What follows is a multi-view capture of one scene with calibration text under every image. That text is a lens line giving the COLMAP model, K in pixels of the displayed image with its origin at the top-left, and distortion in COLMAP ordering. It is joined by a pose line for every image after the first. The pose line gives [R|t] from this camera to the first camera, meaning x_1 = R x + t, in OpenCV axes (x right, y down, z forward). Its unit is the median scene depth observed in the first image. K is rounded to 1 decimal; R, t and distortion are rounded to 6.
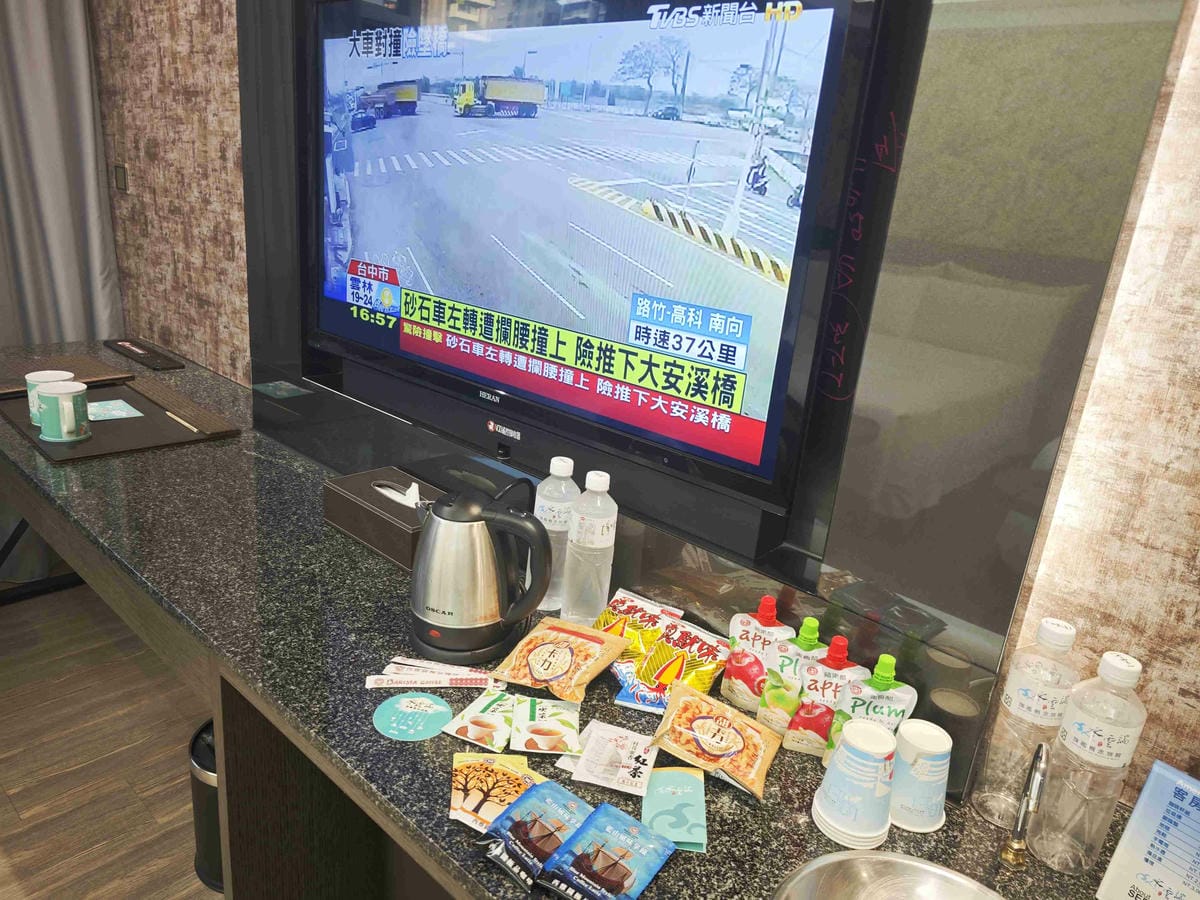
lens RADIAL K [[844.2, 0, 604.1], [0, 844.2, 447.4], [0, 0, 1]] dist [0.008111, -0.018507]
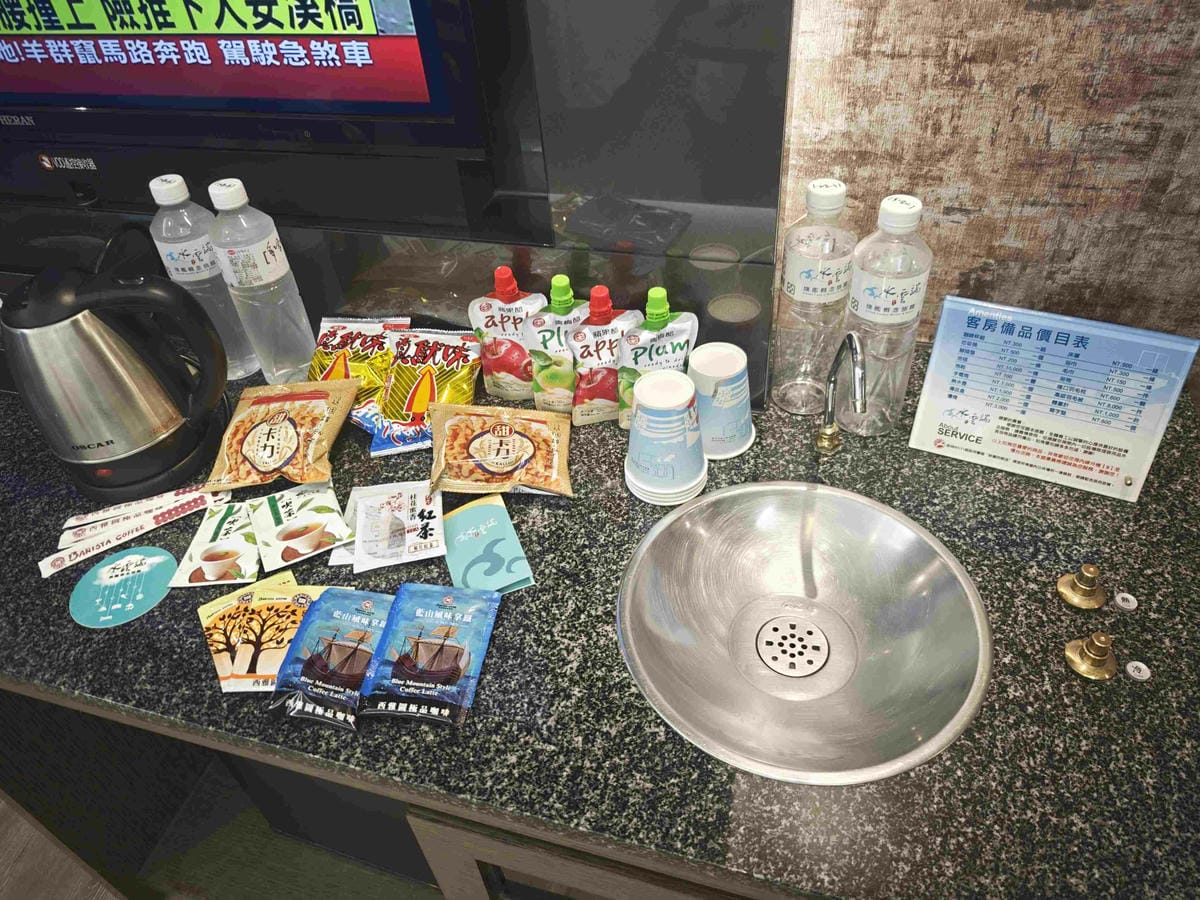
lens RADIAL K [[844.2, 0, 604.1], [0, 844.2, 447.4], [0, 0, 1]] dist [0.008111, -0.018507]
pose [[0.893378, -0.398720, 0.207119, 0.051583], [0.280723, 0.855258, 0.435578, 0.002151], [-0.350813, -0.330993, 0.875998, 0.224906]]
